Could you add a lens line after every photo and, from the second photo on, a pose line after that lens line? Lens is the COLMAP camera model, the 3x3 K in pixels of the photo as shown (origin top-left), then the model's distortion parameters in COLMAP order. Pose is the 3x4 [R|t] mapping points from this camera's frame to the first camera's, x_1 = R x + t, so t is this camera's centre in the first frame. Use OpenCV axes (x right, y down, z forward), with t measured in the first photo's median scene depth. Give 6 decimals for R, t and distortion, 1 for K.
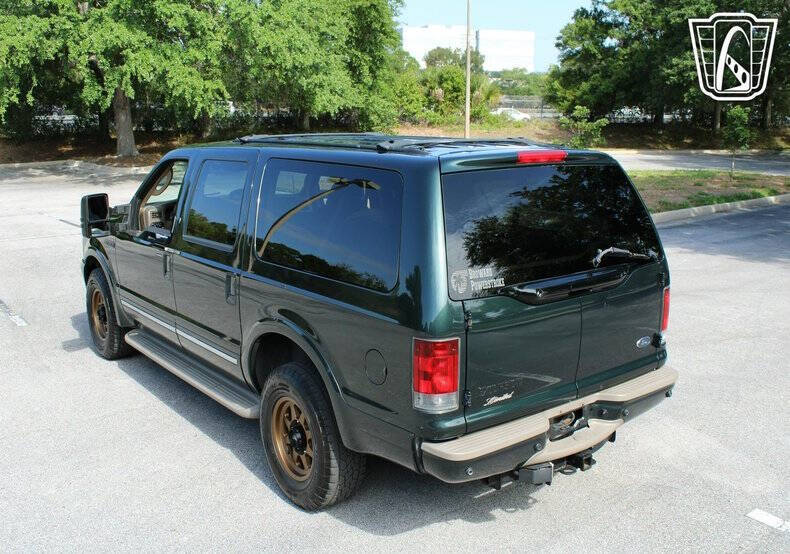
lens RADIAL K [[774.8, 0, 392.0], [0, 774.8, 268.6], [0, 0, 1]] dist [-0.070395, 0.000000]
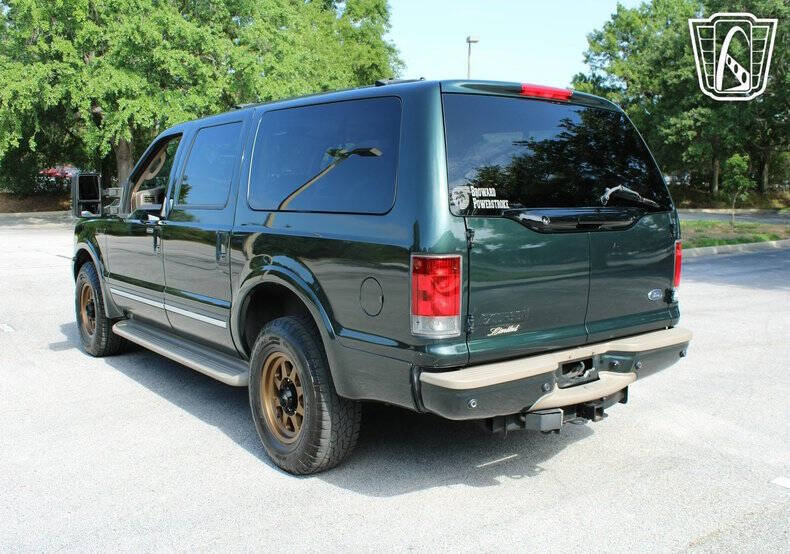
lens RADIAL K [[774.8, 0, 392.6], [0, 774.8, 279.4], [0, 0, 1]] dist [-0.070395, 0.000000]
pose [[0.999982, 0.006017, 0.000815, 0.002603], [-0.005938, 0.997112, -0.075711, 0.137034], [-0.001268, 0.075705, 0.997129, 0.050034]]
